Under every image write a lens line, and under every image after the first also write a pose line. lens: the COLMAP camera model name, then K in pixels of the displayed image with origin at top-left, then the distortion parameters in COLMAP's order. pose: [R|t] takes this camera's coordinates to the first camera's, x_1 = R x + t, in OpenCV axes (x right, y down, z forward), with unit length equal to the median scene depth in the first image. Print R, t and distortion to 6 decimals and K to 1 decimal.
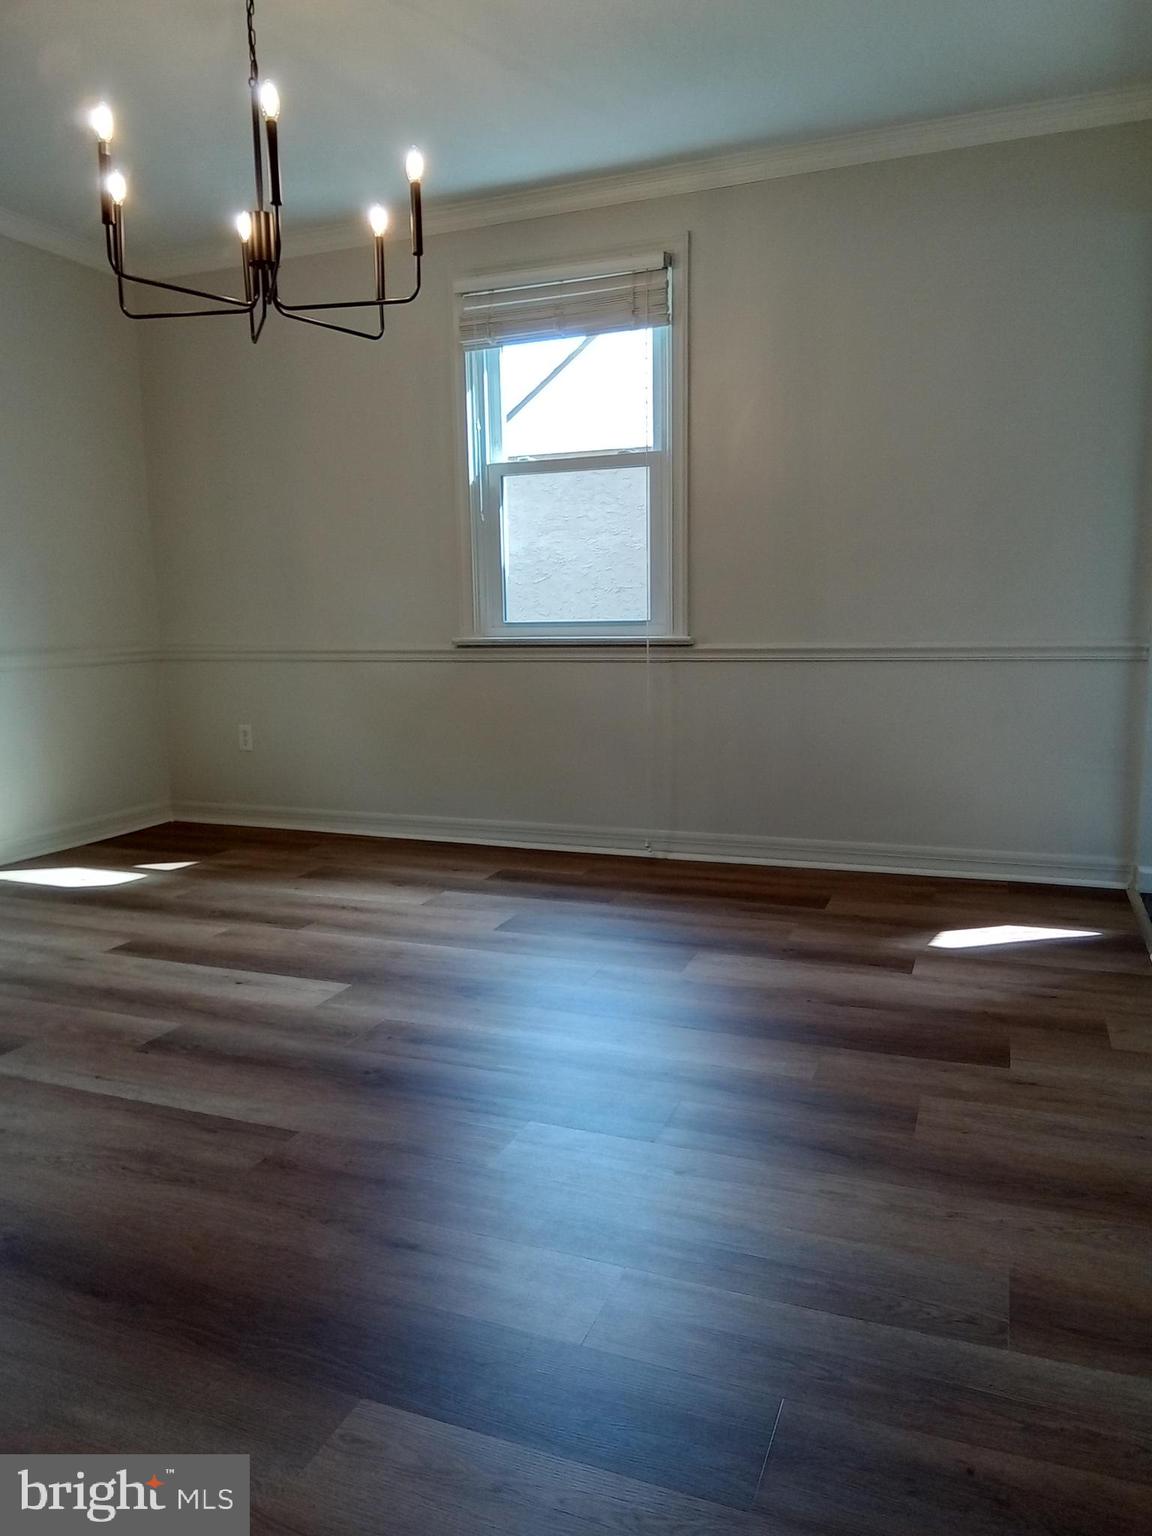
lens RADIAL K [[1077.5, 0, 592.3], [0, 1077.5, 768.3], [0, 0, 1]] dist [0.066350, -0.081378]
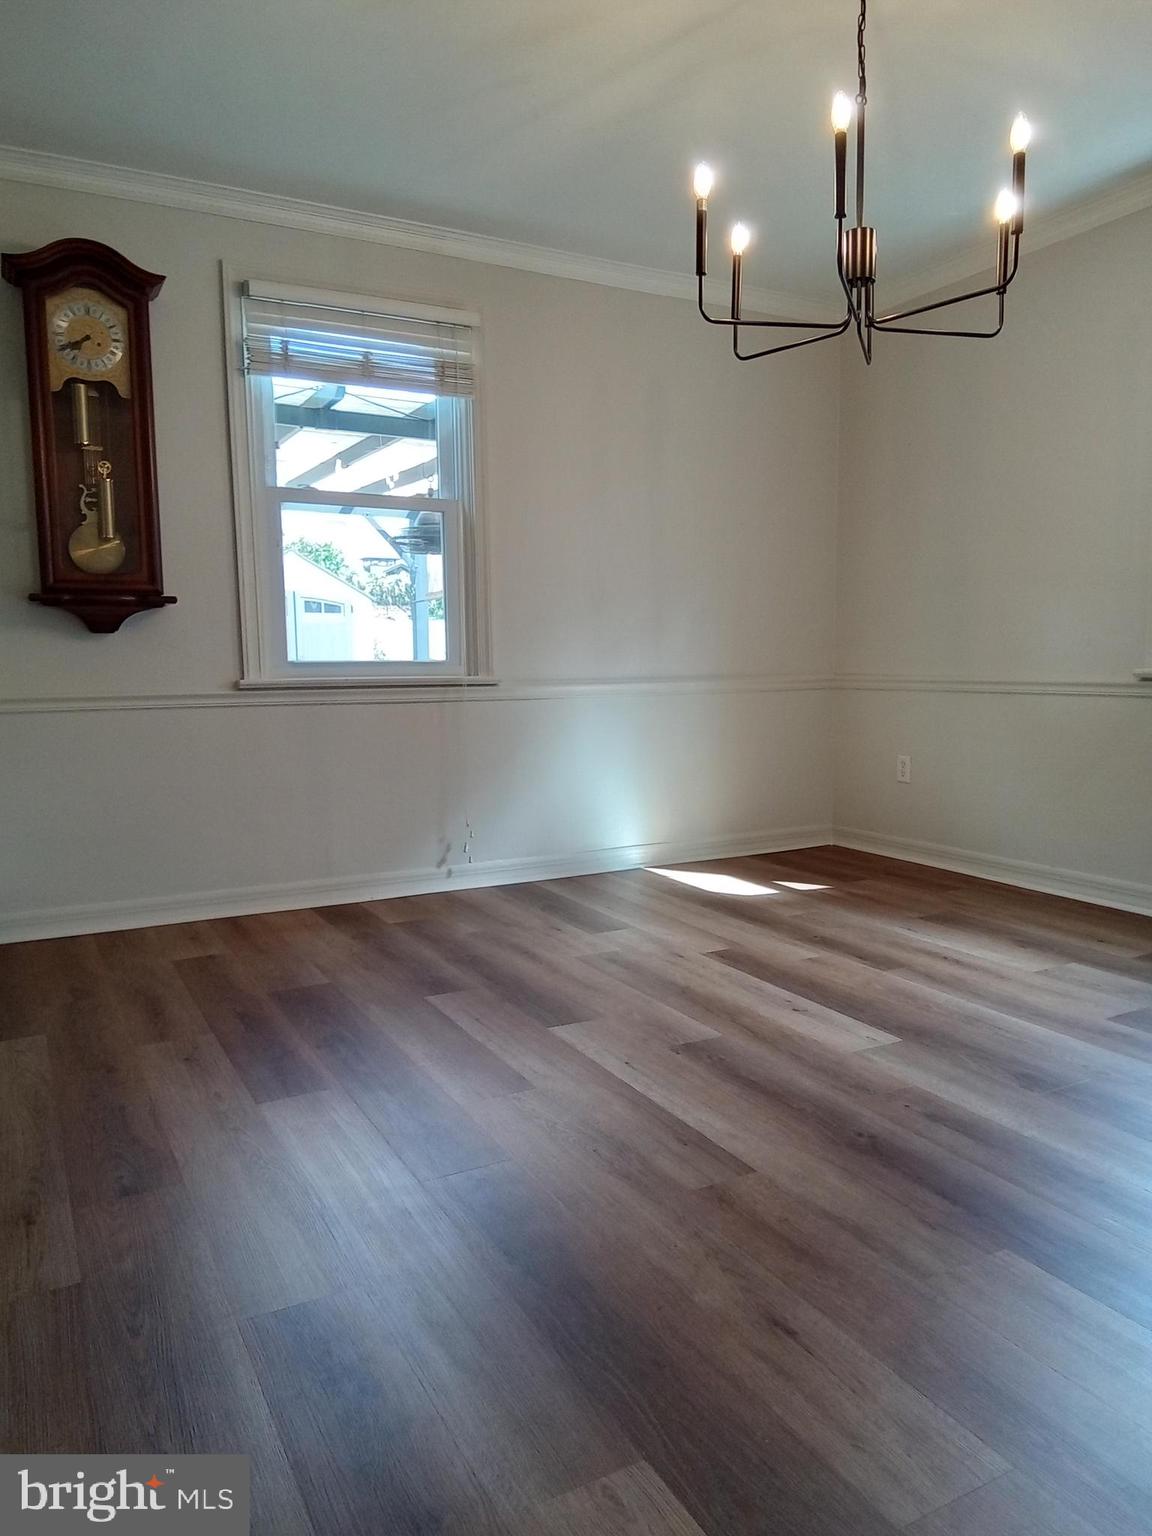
lens RADIAL K [[1082.6, 0, 576.0], [0, 1082.6, 768.0], [0, 0, 1]] dist [0.063746, -0.084235]
pose [[0.758112, 0.075428, -0.647748, 0.134181], [-0.095793, 0.995394, 0.003795, -0.006246], [0.645050, 0.059172, 0.761845, 0.089675]]
